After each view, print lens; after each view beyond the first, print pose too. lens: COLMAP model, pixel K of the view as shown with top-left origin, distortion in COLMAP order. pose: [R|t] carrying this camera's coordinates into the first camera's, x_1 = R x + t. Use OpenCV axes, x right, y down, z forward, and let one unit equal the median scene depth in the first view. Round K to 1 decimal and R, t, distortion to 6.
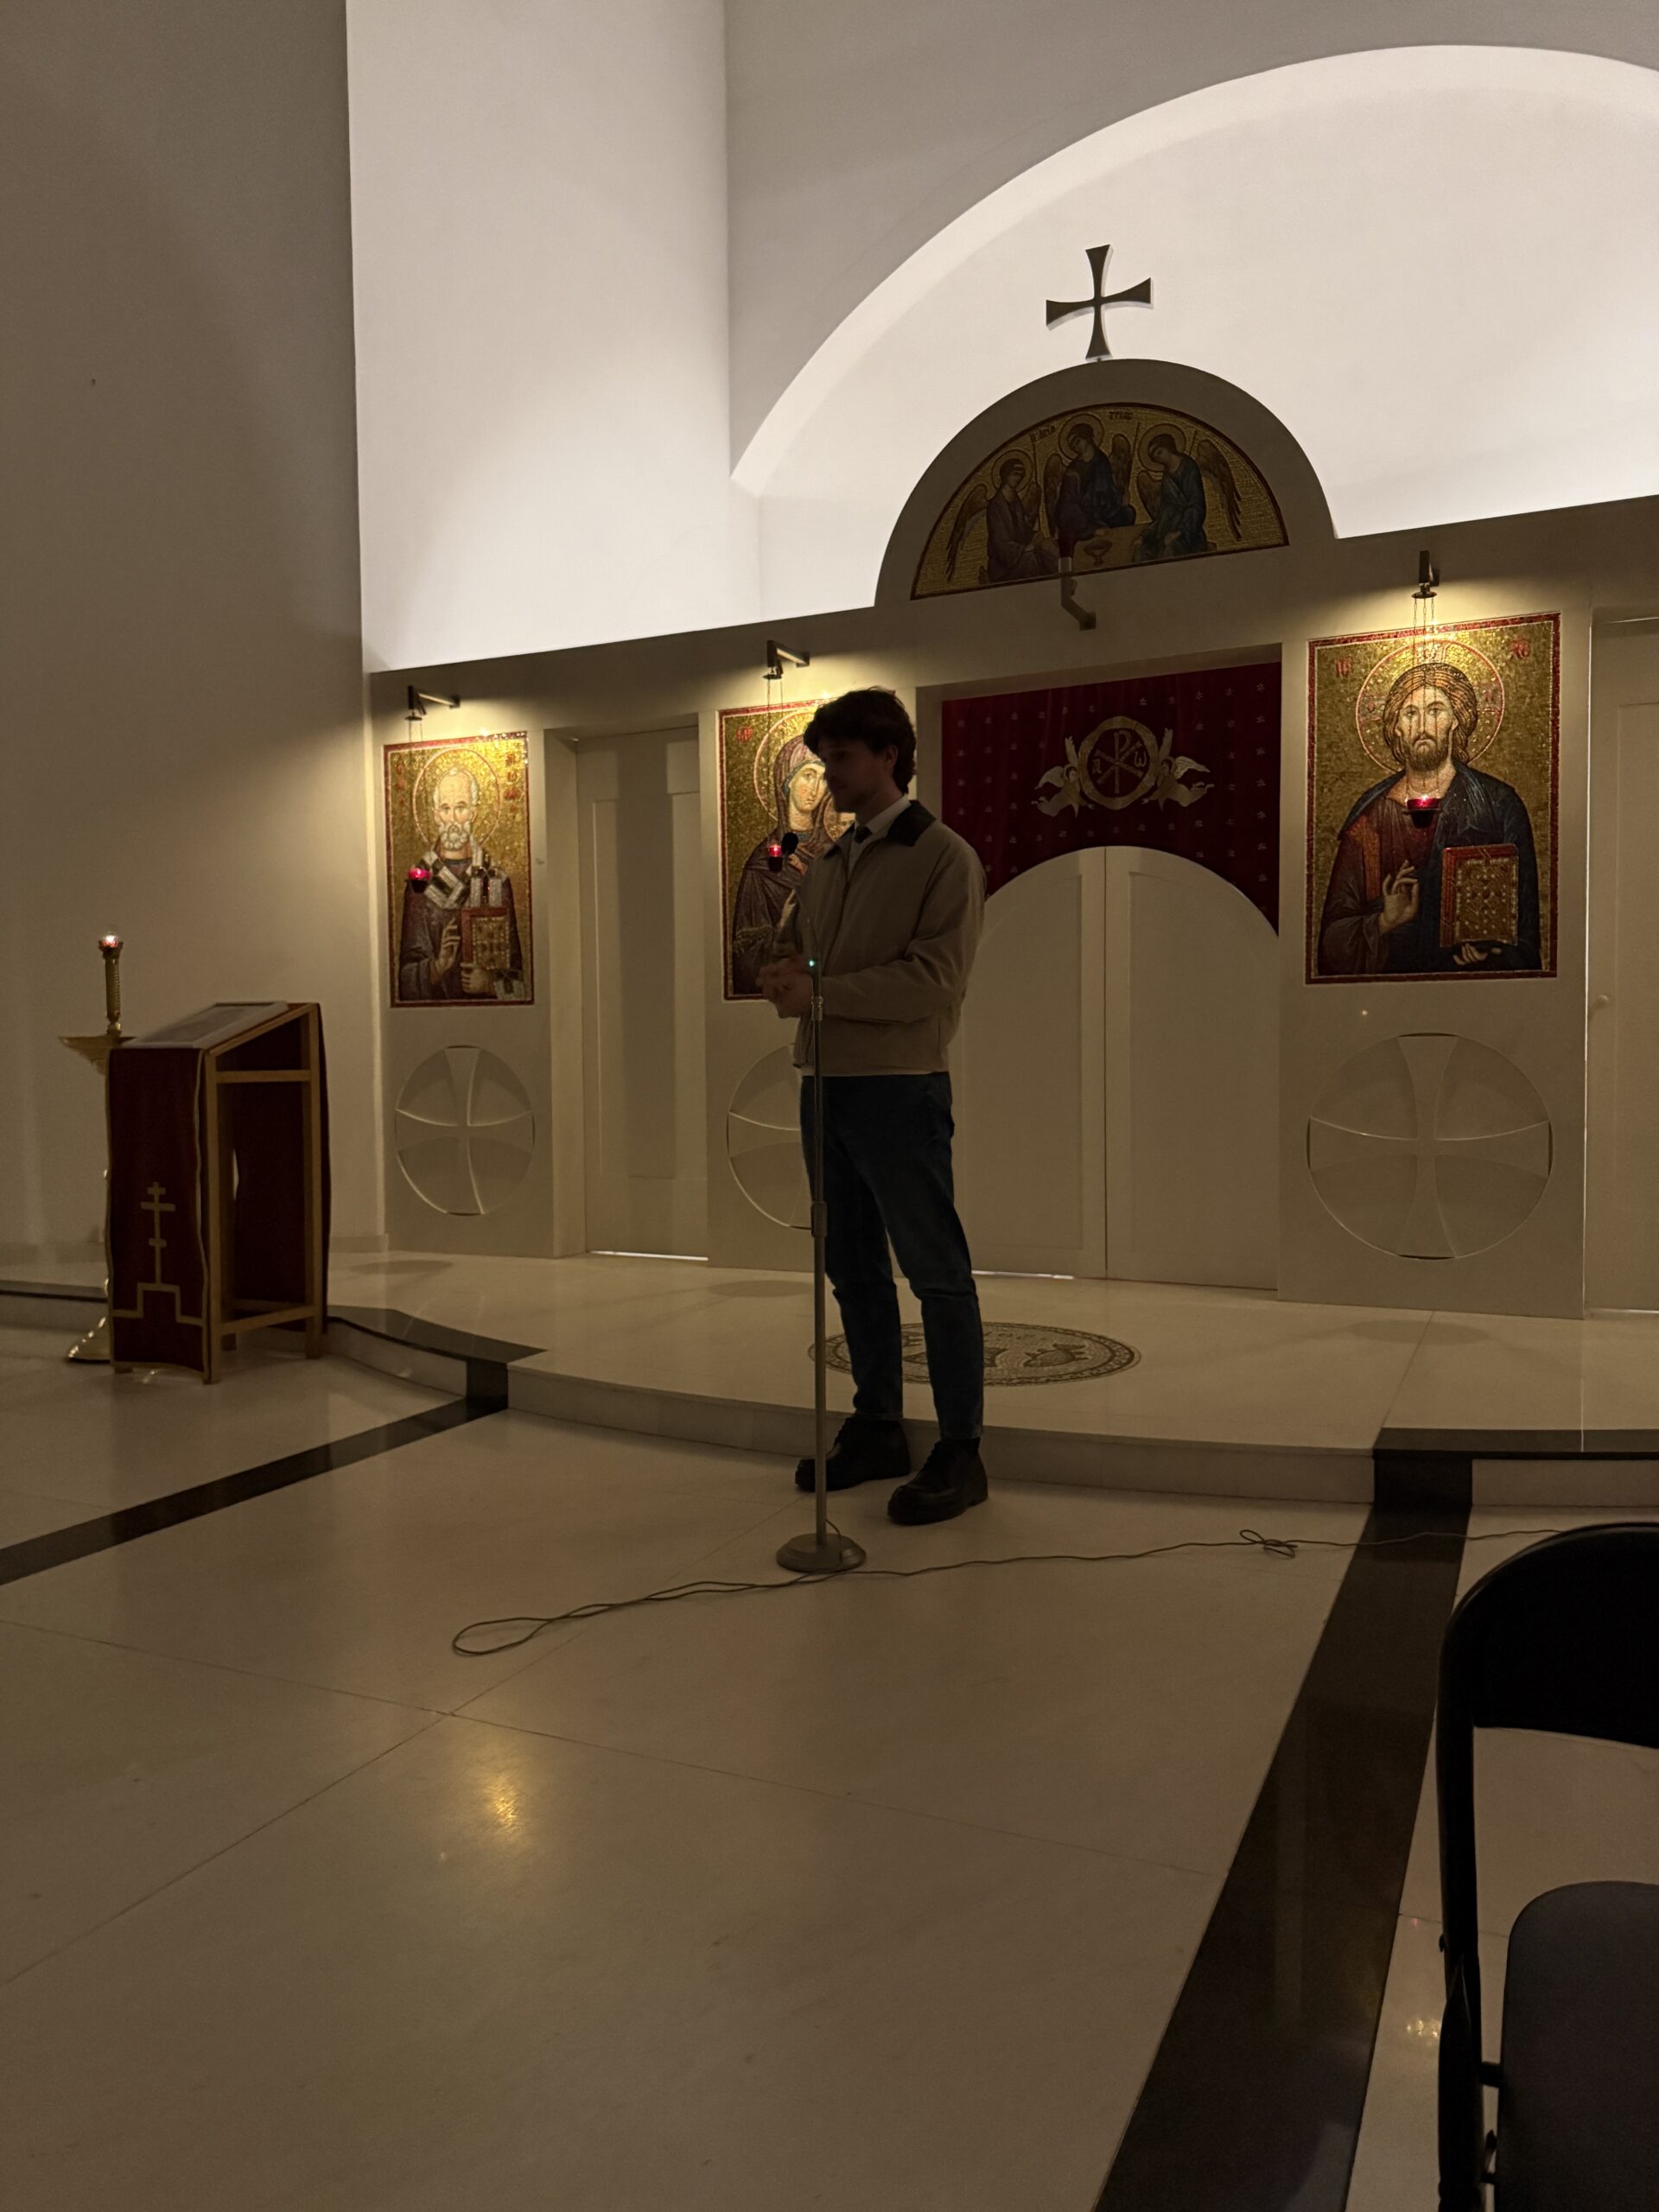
lens RADIAL K [[1524.2, 0, 829.5], [0, 1524.2, 1106.0], [0, 0, 1]] dist [0.002356, -0.002466]
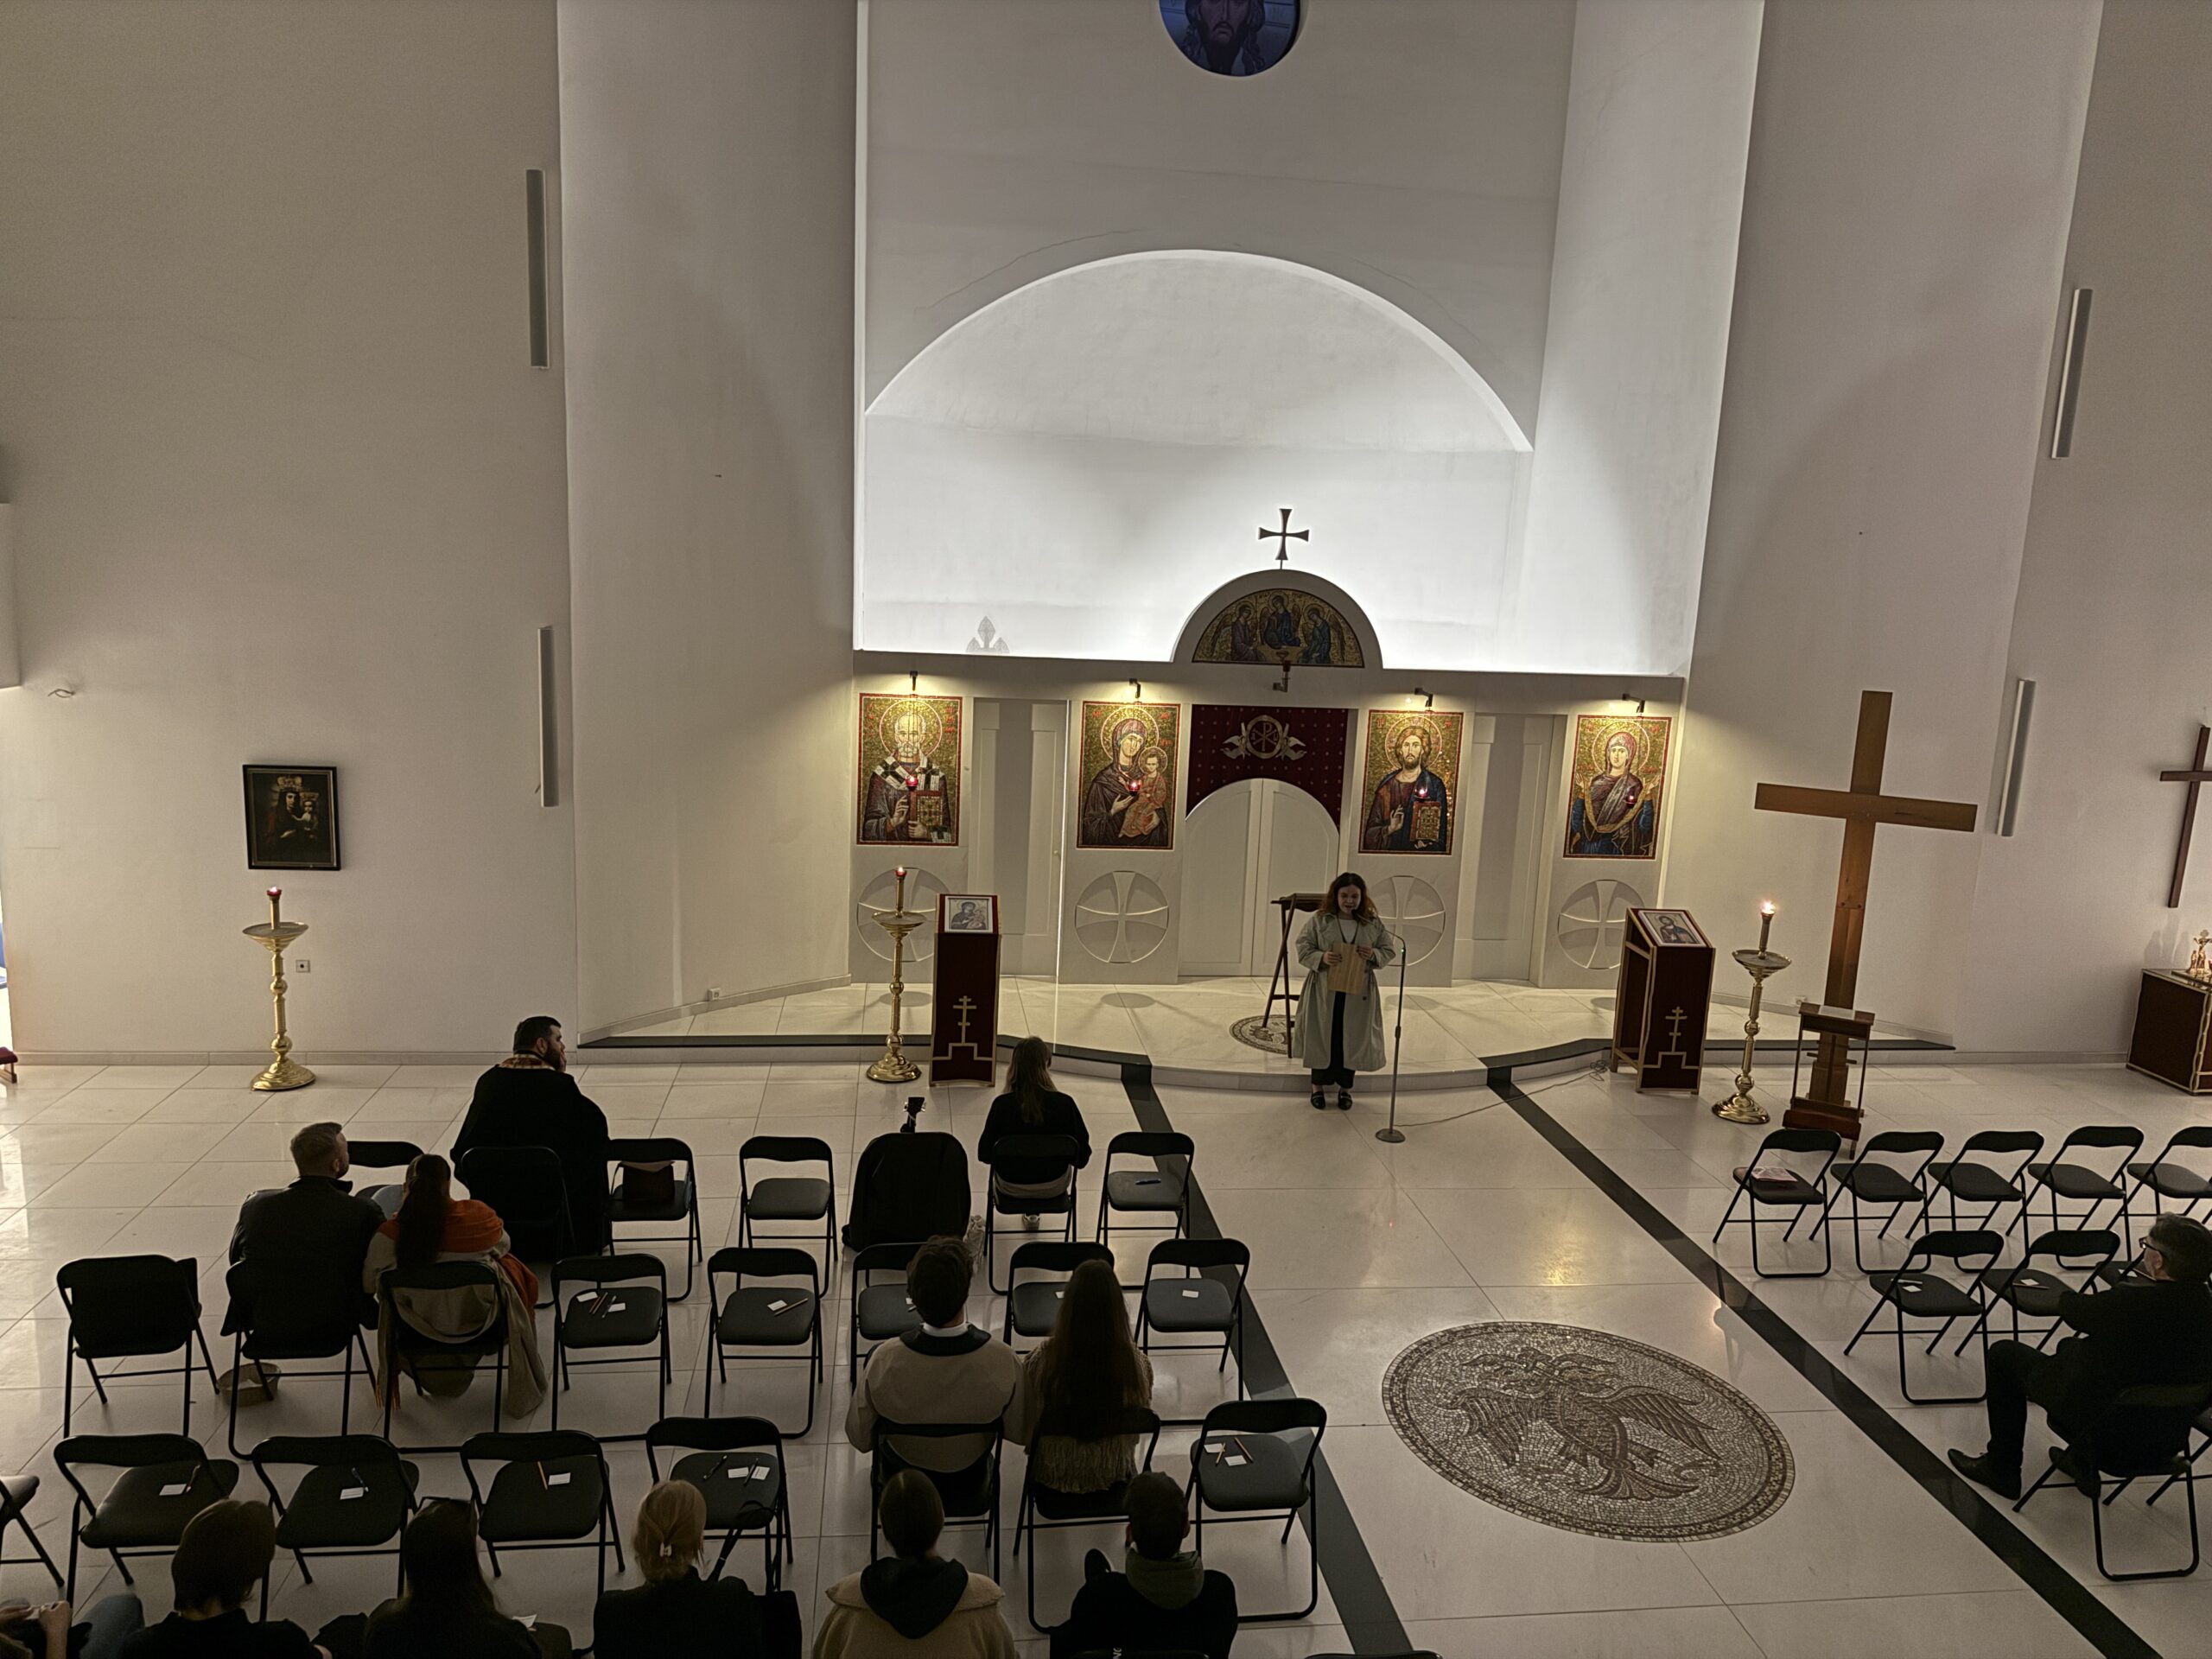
lens RADIAL K [[1524.2, 0, 1106.0], [0, 1524.2, 829.5], [0, 0, 1]] dist [0.002356, -0.002466]
pose [[0.846103, -0.053829, 0.530294, -1.129614], [-0.031076, 0.988214, 0.149894, -0.407859], [-0.532113, -0.143305, 0.834458, -0.674780]]
